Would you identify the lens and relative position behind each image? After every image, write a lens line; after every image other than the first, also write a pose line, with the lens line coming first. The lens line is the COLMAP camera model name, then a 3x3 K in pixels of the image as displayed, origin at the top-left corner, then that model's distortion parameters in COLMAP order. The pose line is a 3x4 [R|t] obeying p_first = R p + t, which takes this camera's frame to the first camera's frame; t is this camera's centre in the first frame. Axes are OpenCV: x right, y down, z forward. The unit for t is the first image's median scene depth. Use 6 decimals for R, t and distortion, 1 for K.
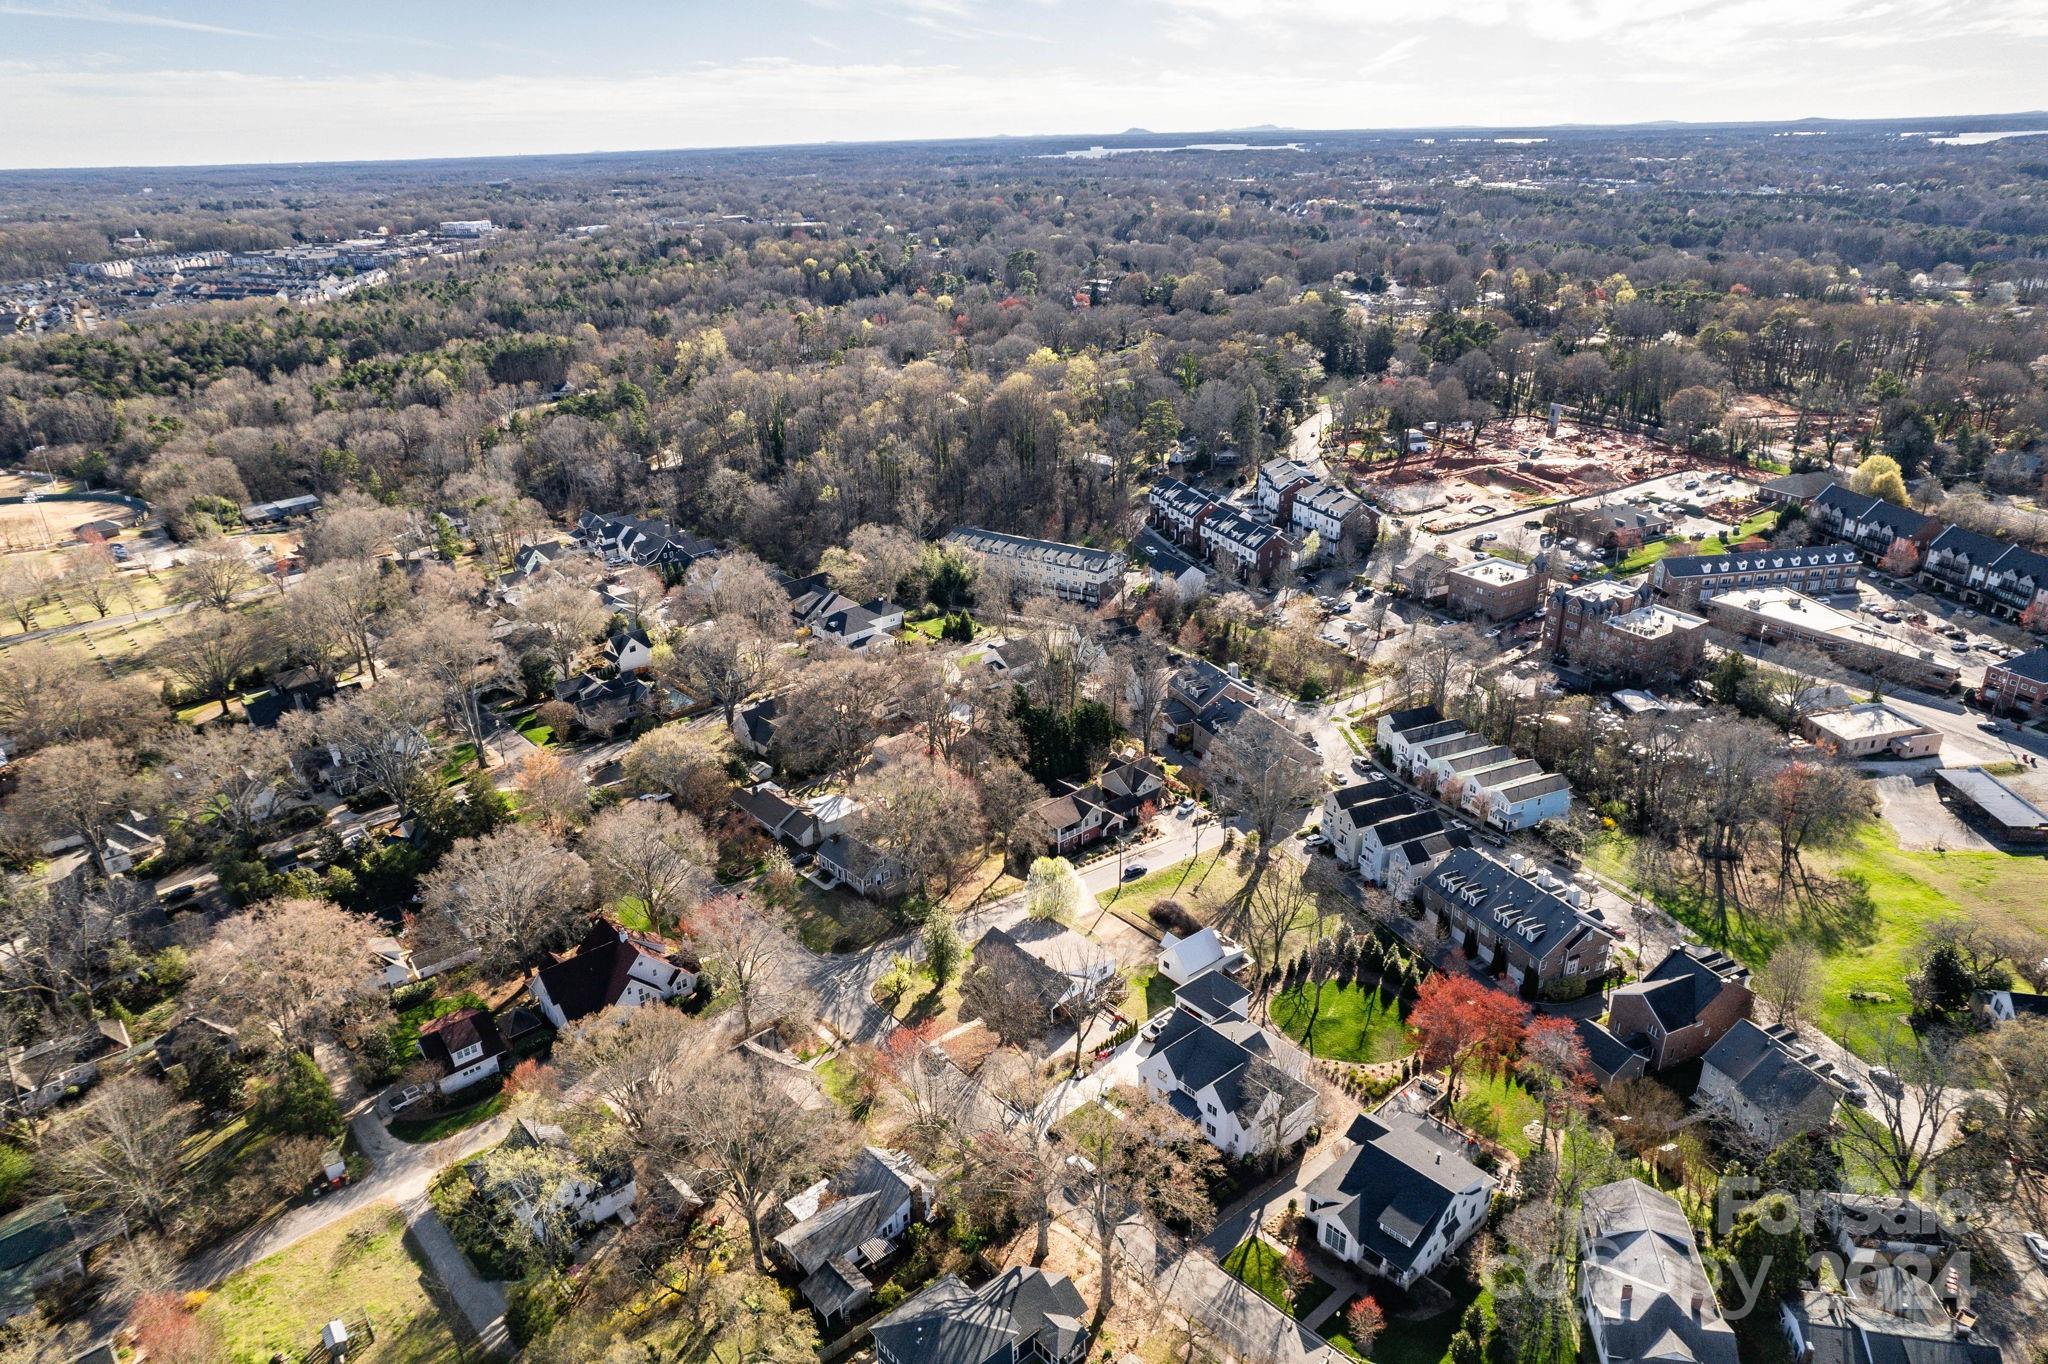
lens RADIAL K [[1311.3, 0, 1023.8], [0, 1311.3, 723.4], [0, 0, 1]] dist [-0.068743, 0.050039]
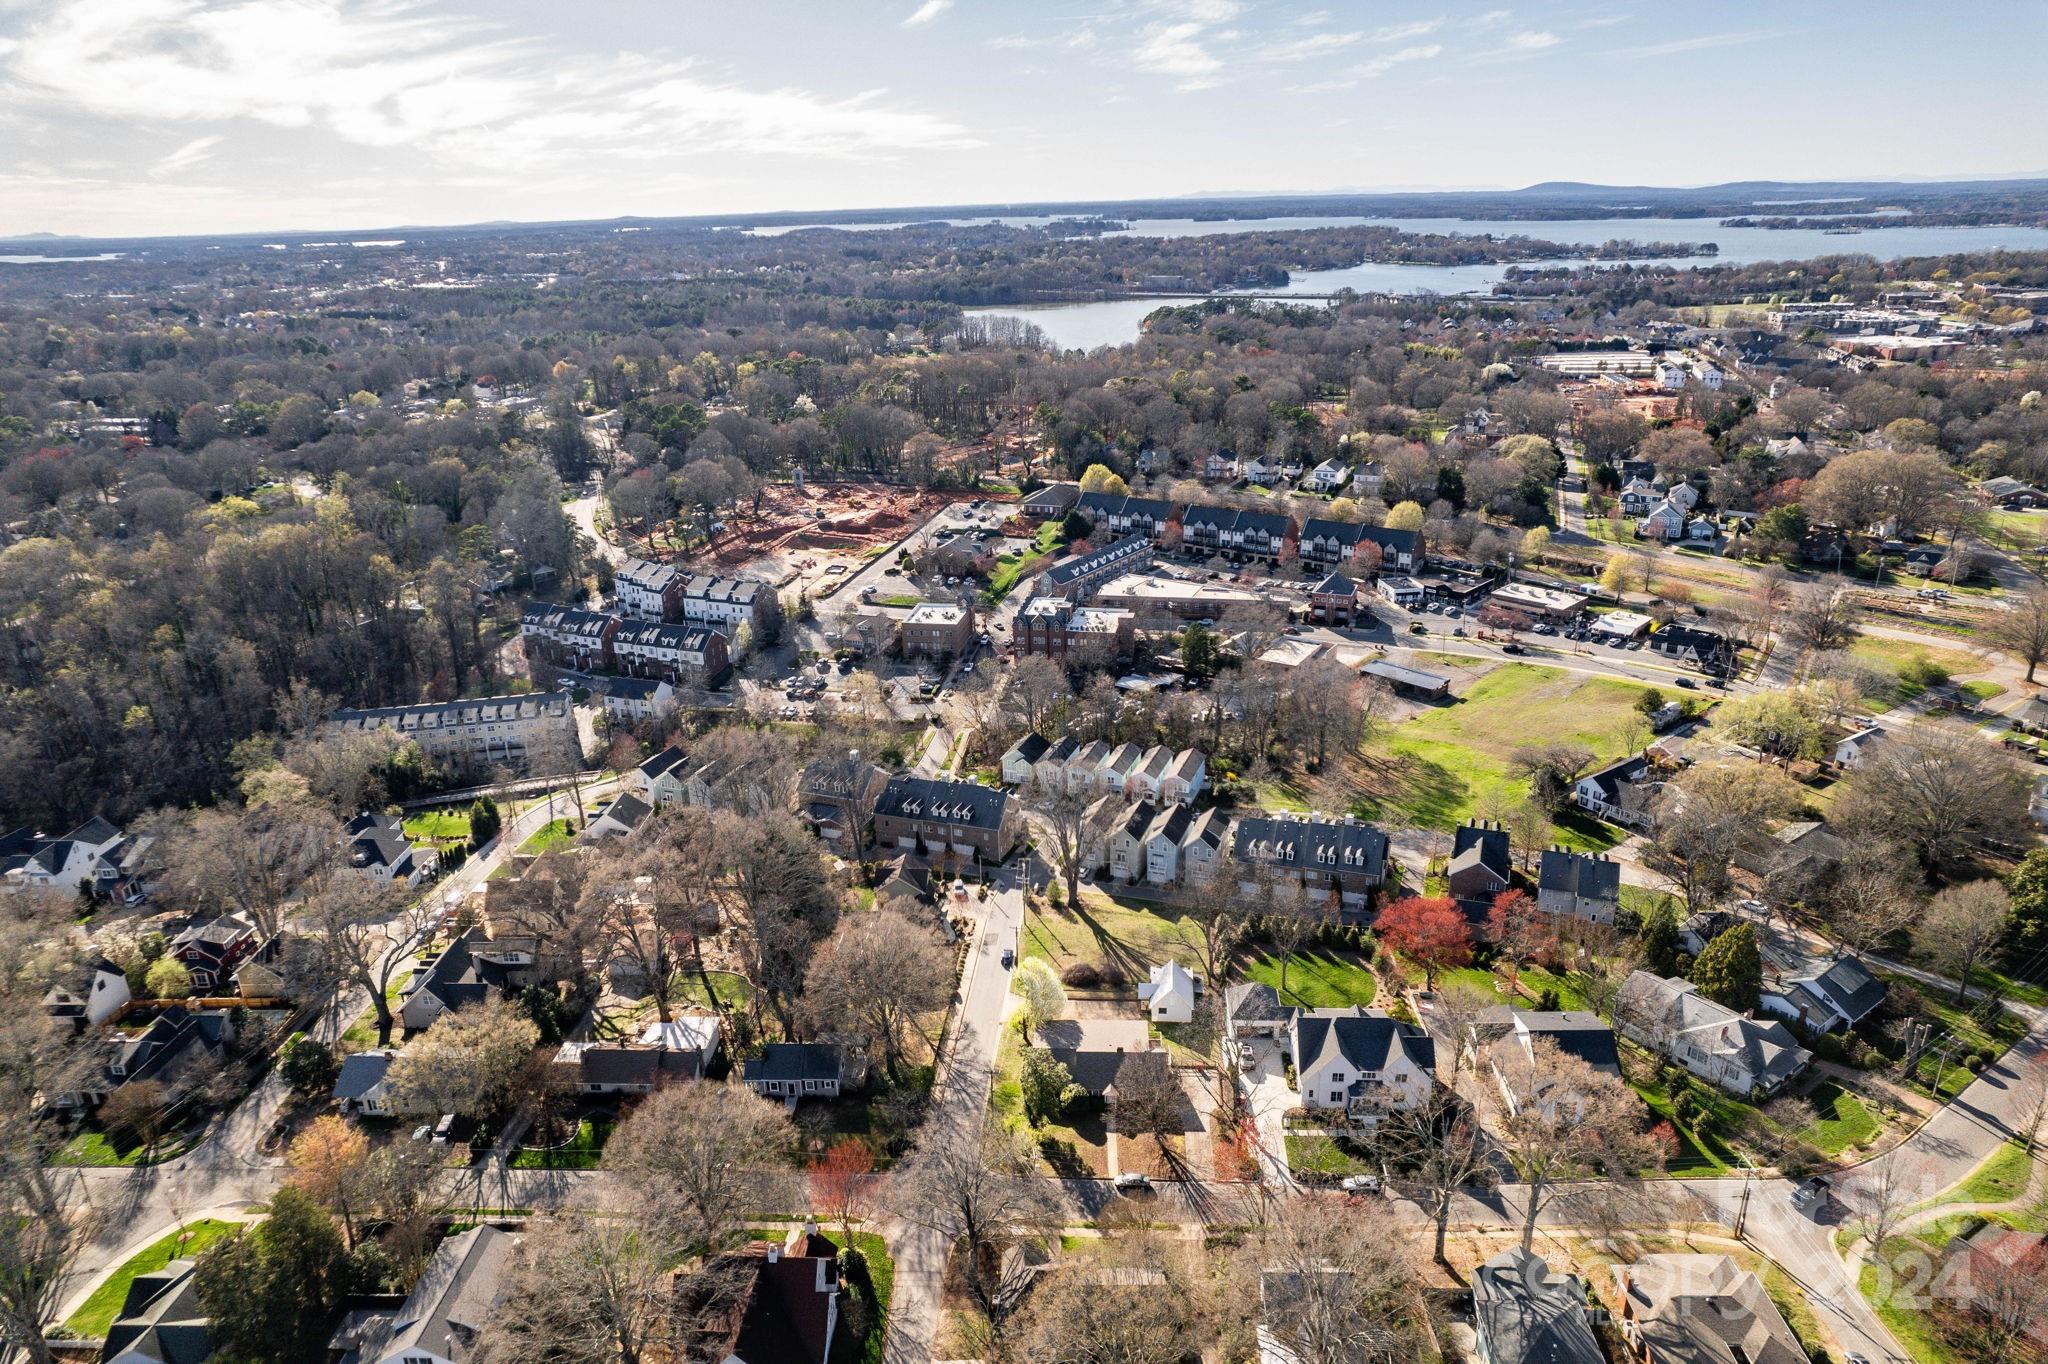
lens RADIAL K [[1322.1, 0, 1027.4], [0, 1322.1, 667.5], [0, 0, 1]] dist [-0.062317, 0.060011]
pose [[0.694300, -0.234664, 0.680353, -0.470914], [0.307794, 0.951350, 0.014030, -0.091082], [-0.650546, 0.199667, 0.732750, 0.209700]]
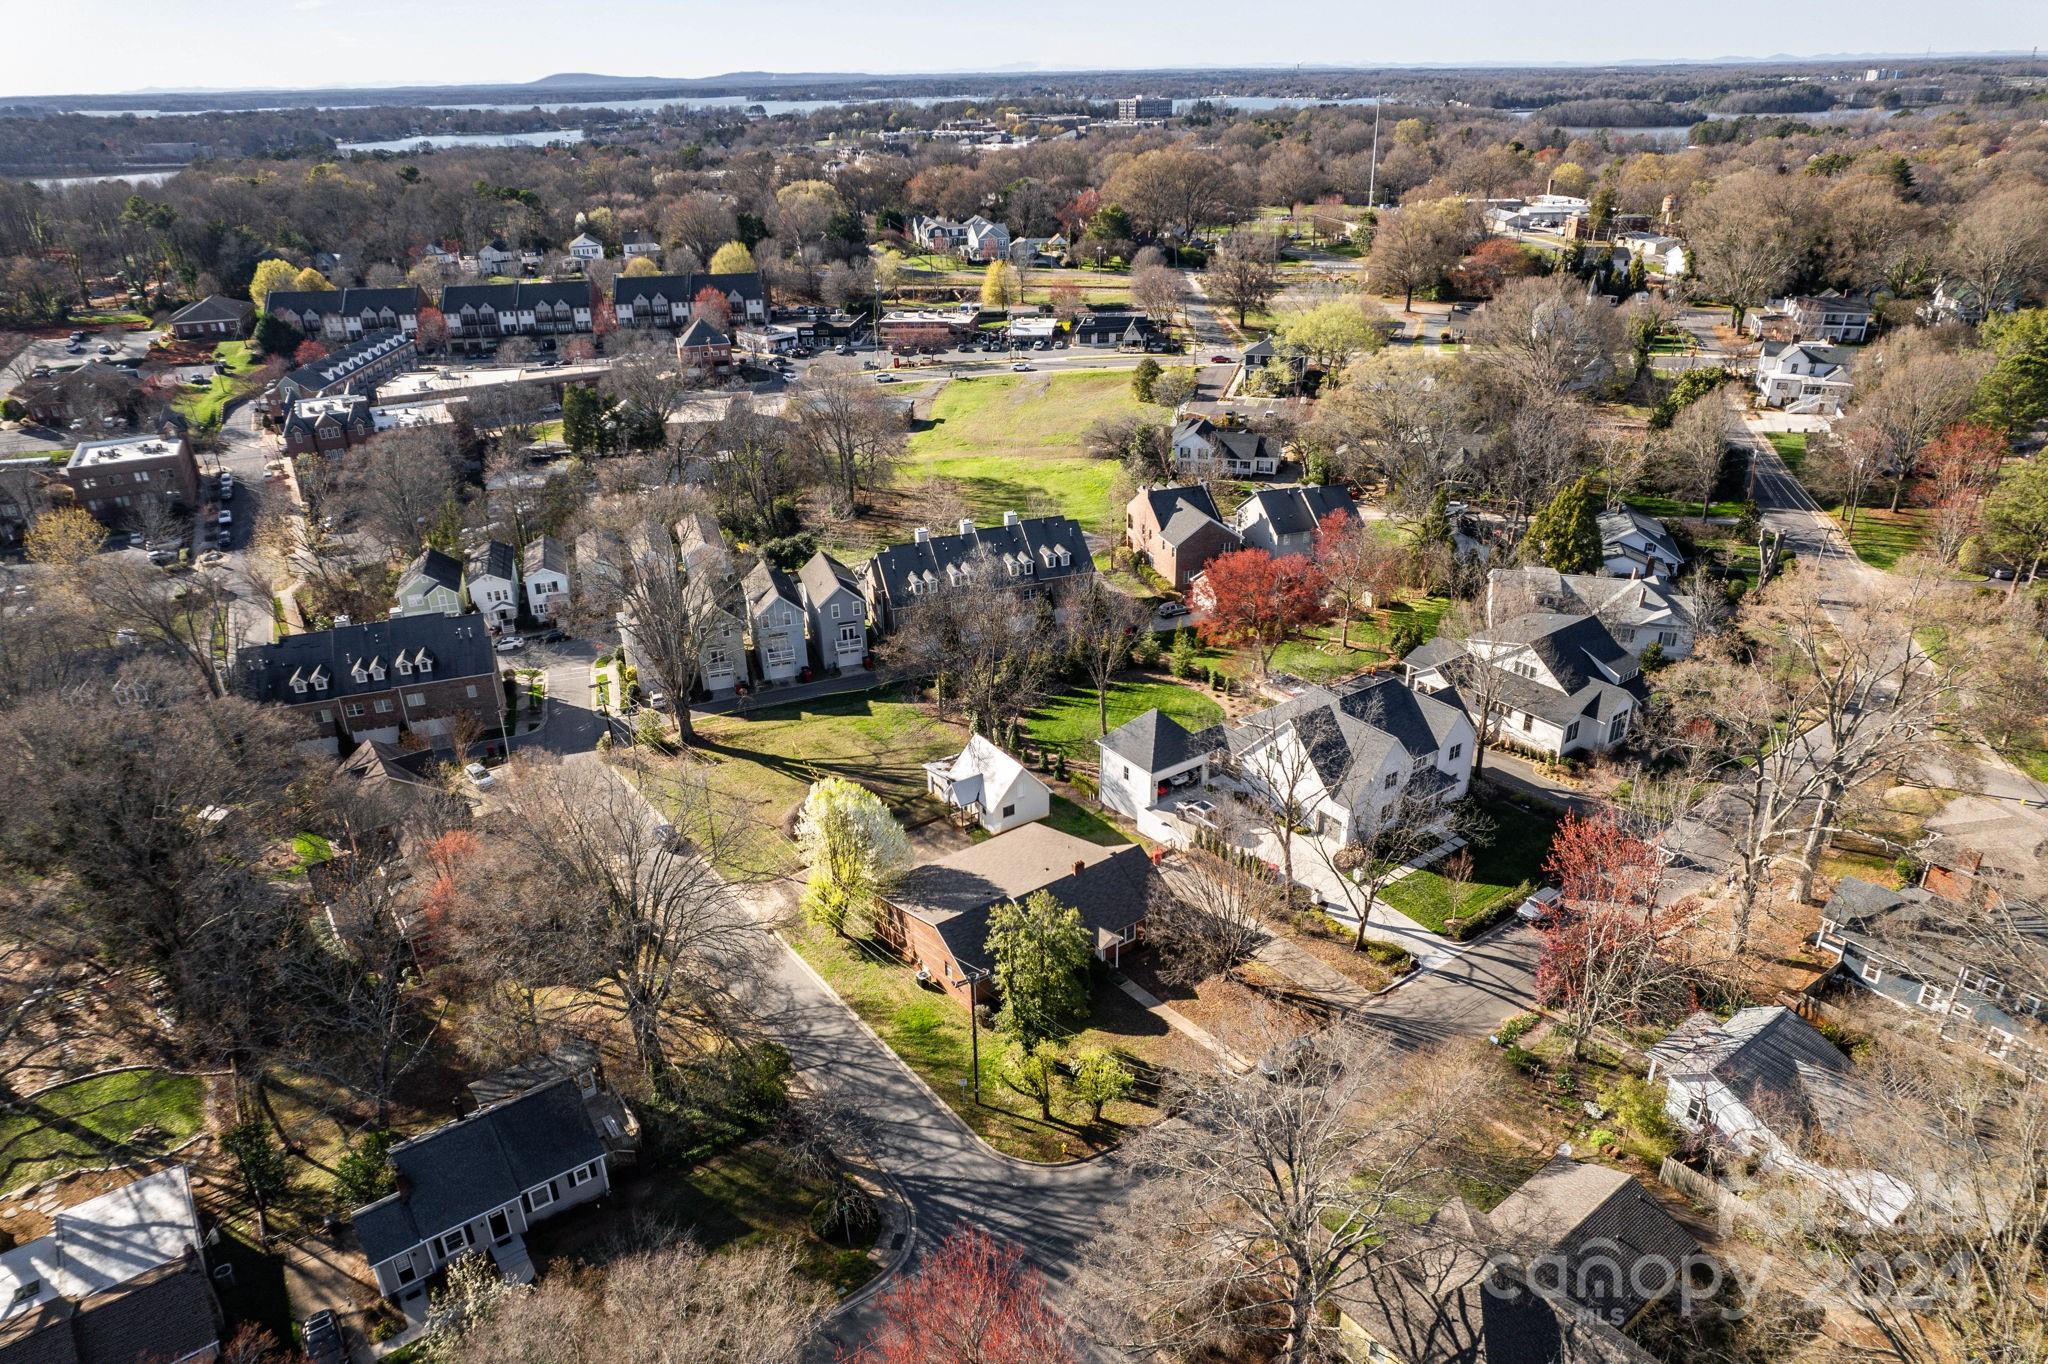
lens RADIAL K [[1309.9, 0, 1027.2], [0, 1309.9, 703.9], [0, 0, 1]] dist [-0.080437, 0.077917]
pose [[0.087963, -0.416310, 0.904958, -0.326234], [0.433725, 0.833848, 0.341438, -0.045648], [-0.896741, 0.362469, 0.253911, 0.647798]]
